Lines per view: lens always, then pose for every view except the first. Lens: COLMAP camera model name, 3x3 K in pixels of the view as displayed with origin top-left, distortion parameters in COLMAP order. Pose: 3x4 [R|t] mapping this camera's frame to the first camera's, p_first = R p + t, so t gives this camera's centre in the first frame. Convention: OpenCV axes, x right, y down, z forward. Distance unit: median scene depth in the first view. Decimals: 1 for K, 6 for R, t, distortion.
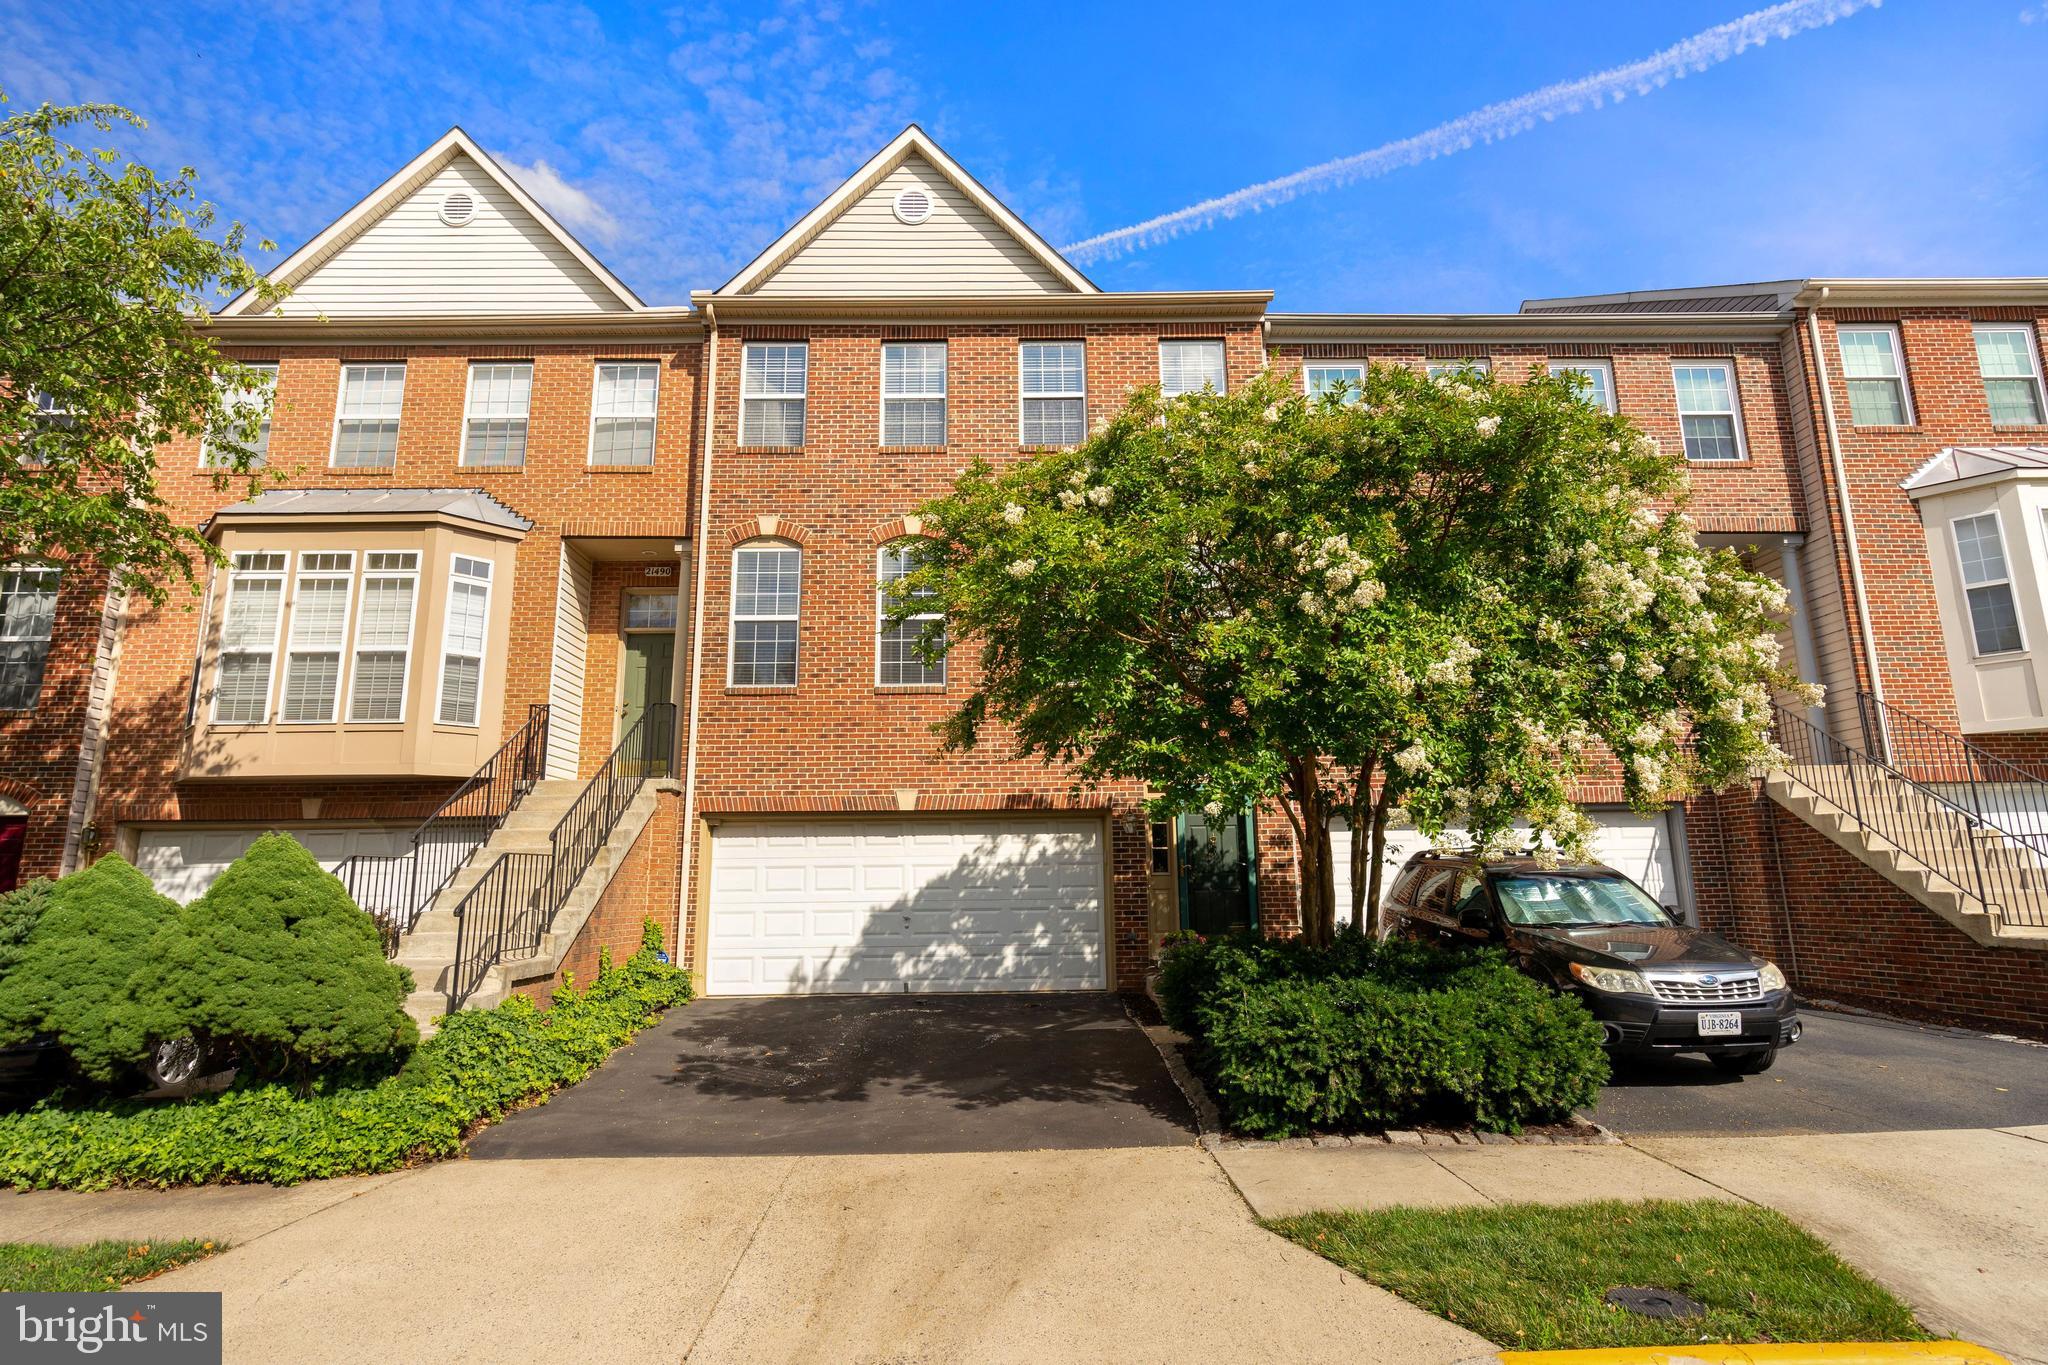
lens RADIAL K [[1027.6, 0, 1024.0], [0, 1027.6, 682.5], [0, 0, 1]] dist [-0.001163, 0.001262]
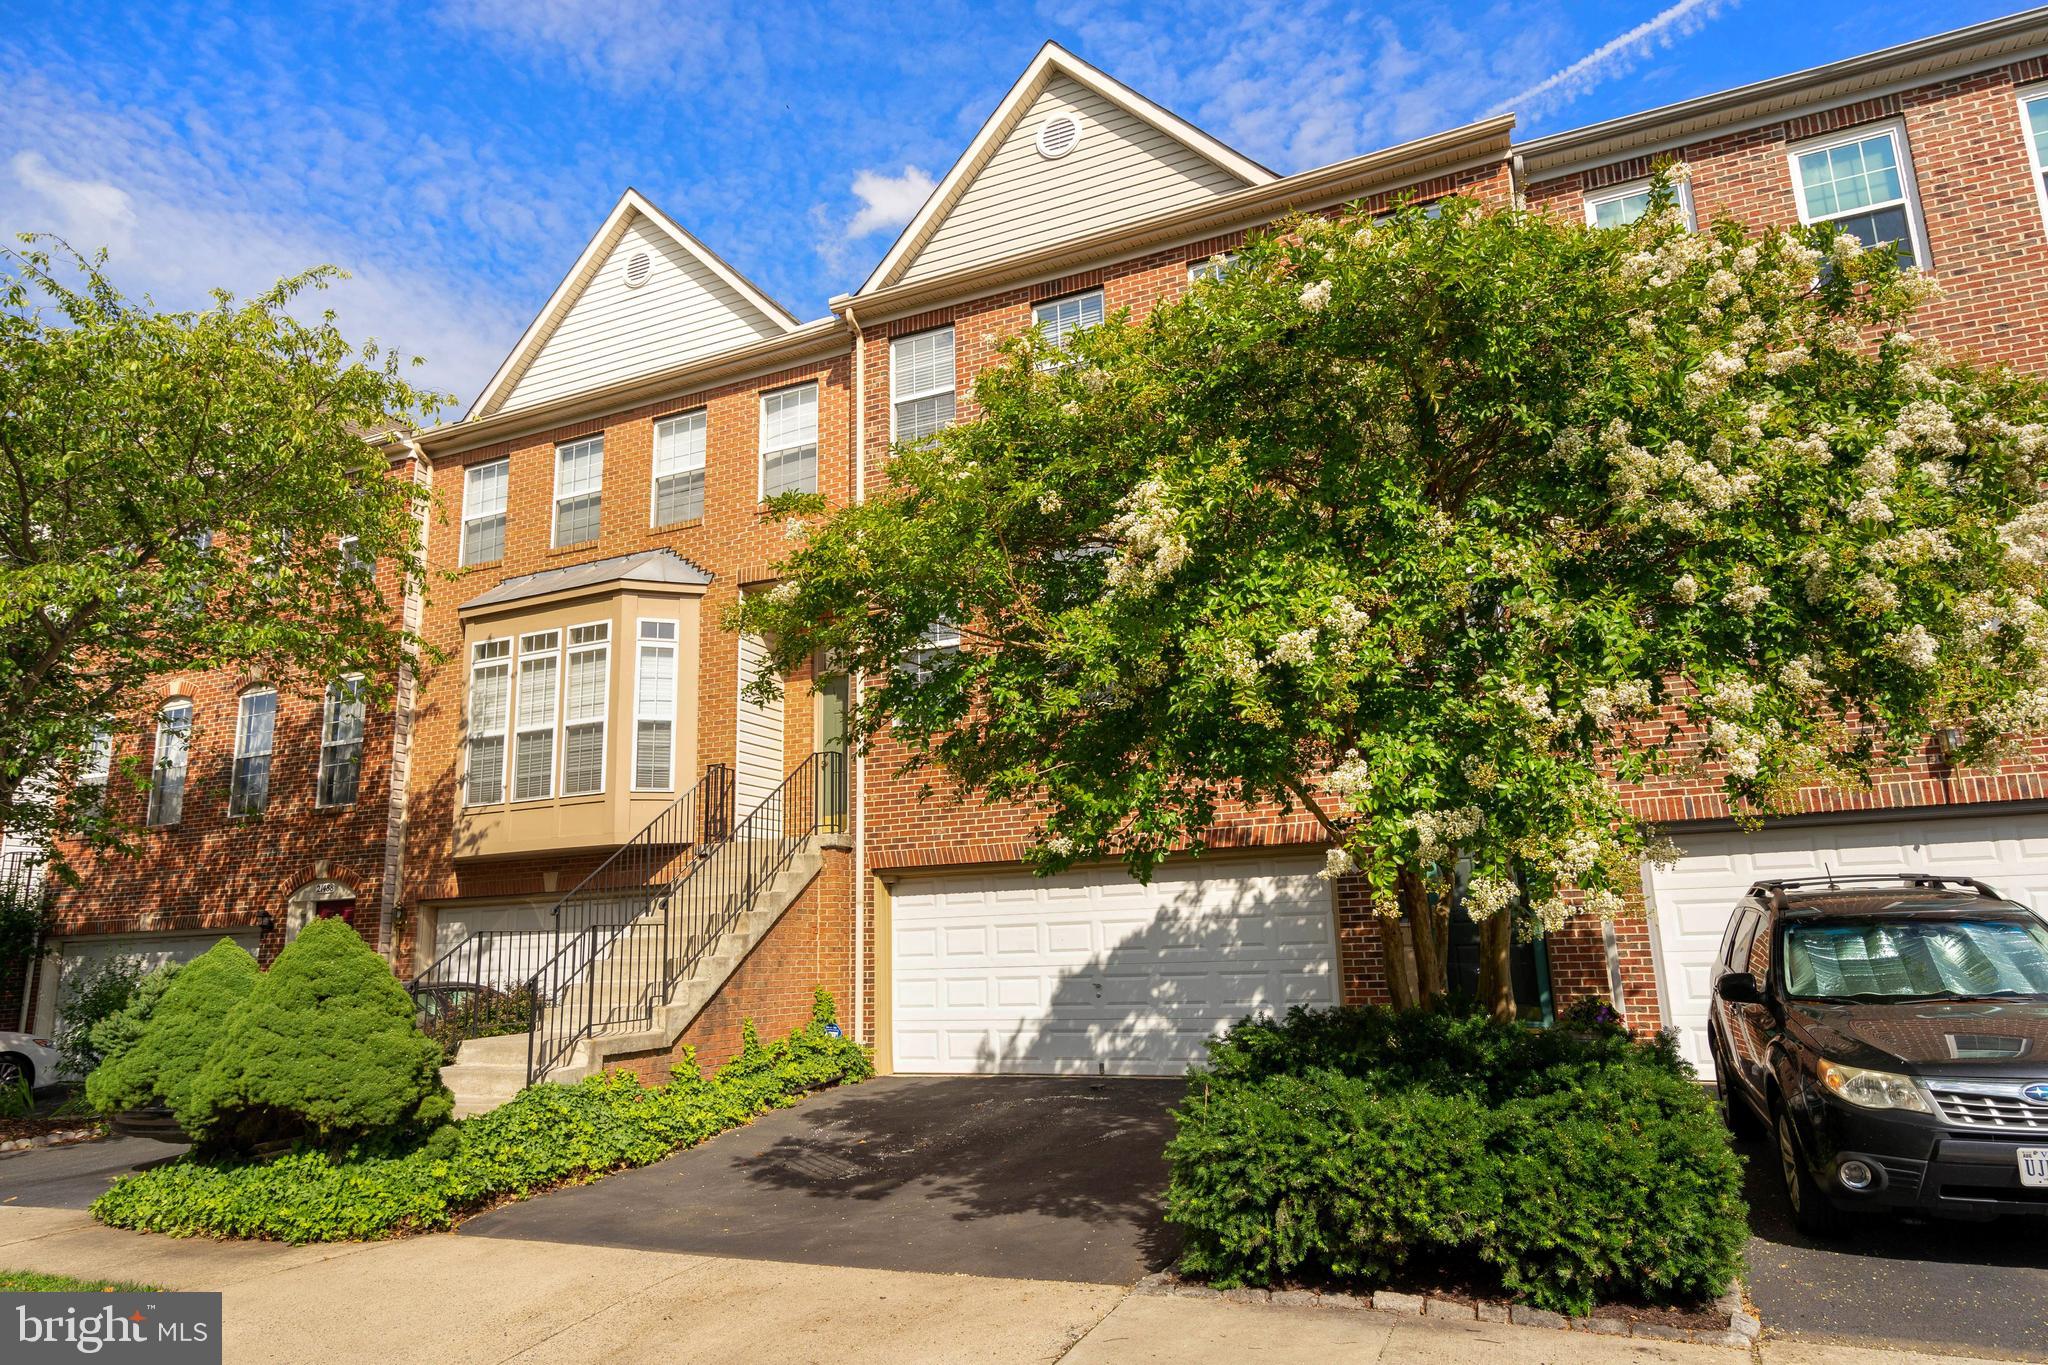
lens RADIAL K [[1242.8, 0, 1024.0], [0, 1242.8, 682.5], [0, 0, 1]] dist [0.002732, 0.005431]
pose [[0.906644, -0.104835, -0.408664, 0.273046], [0.102711, 0.994339, -0.027210, 0.006872], [0.409203, -0.017304, 0.912279, 0.059934]]
